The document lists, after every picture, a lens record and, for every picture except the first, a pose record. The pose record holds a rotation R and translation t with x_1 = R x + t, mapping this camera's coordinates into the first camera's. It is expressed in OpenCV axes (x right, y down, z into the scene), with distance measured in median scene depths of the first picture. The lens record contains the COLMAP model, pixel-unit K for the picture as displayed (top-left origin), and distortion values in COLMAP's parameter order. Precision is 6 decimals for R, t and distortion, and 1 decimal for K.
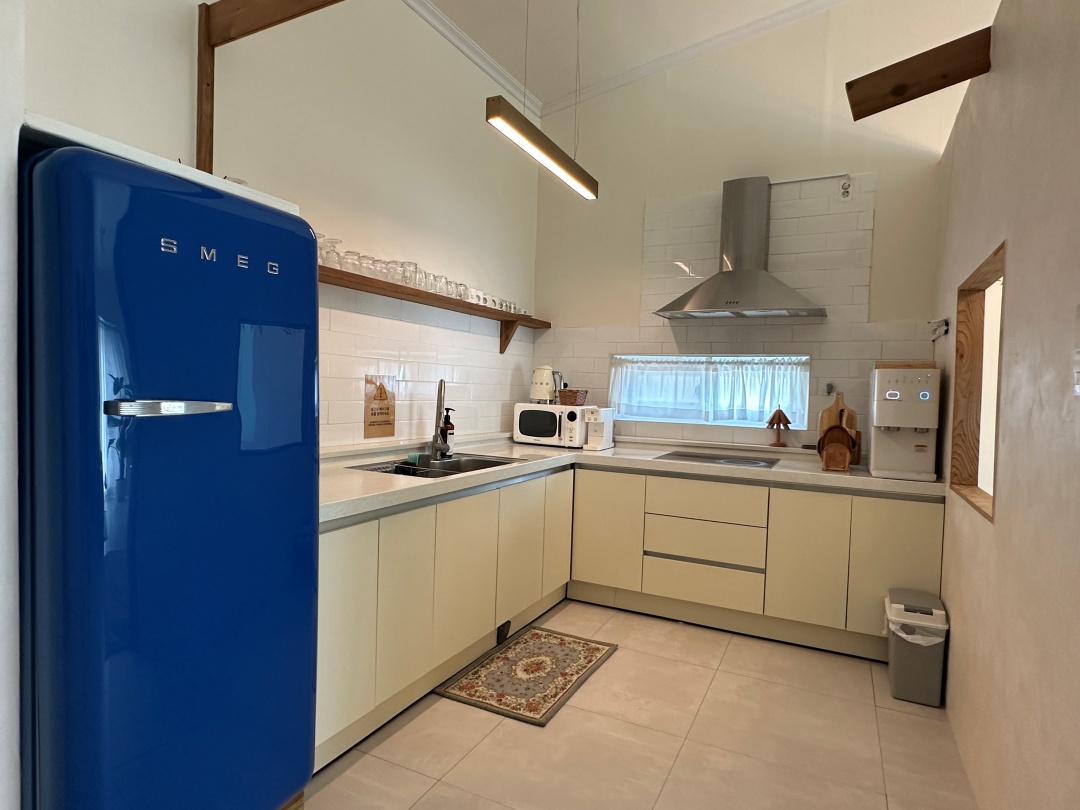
lens RADIAL K [[602.7, 0, 538.2], [0, 602.7, 413.3], [0, 0, 1]] dist [-0.001420, 0.000019]
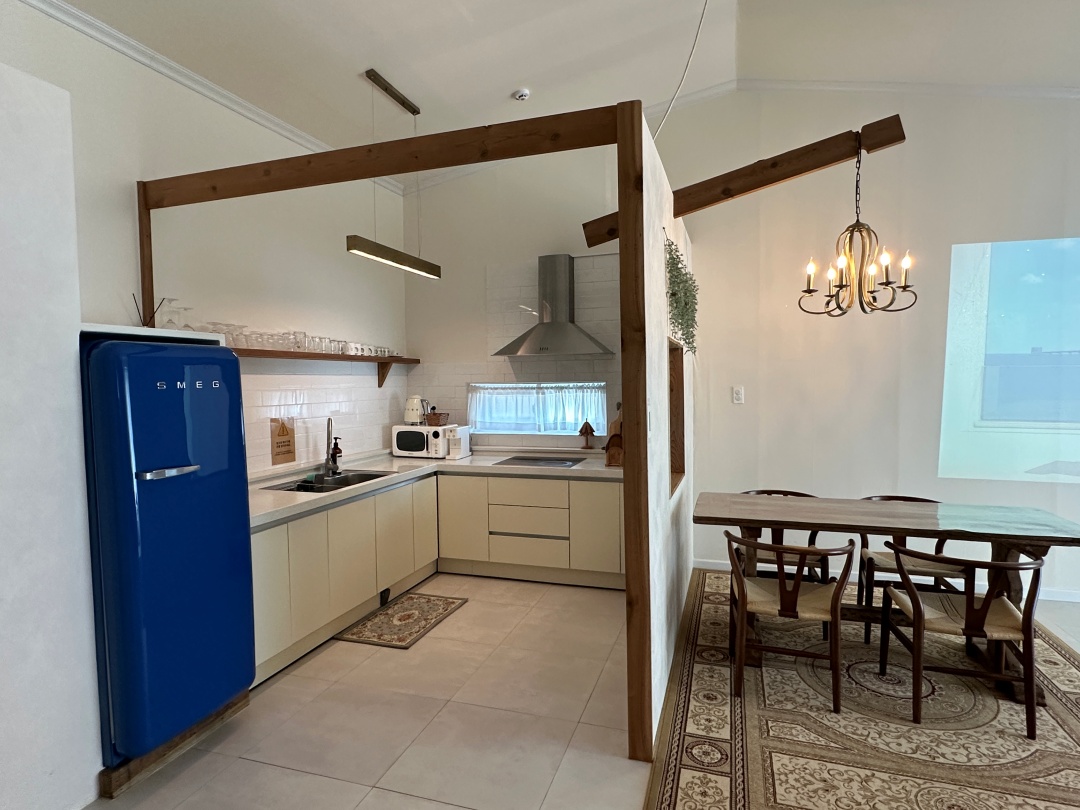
lens RADIAL K [[602.7, 0, 538.2], [0, 602.7, 413.3], [0, 0, 1]] dist [-0.001420, 0.000019]
pose [[0.987750, -0.052290, 0.147024, 0.095871], [0.050031, 0.998567, 0.019021, -0.062334], [-0.147808, -0.011432, 0.988950, -0.374912]]
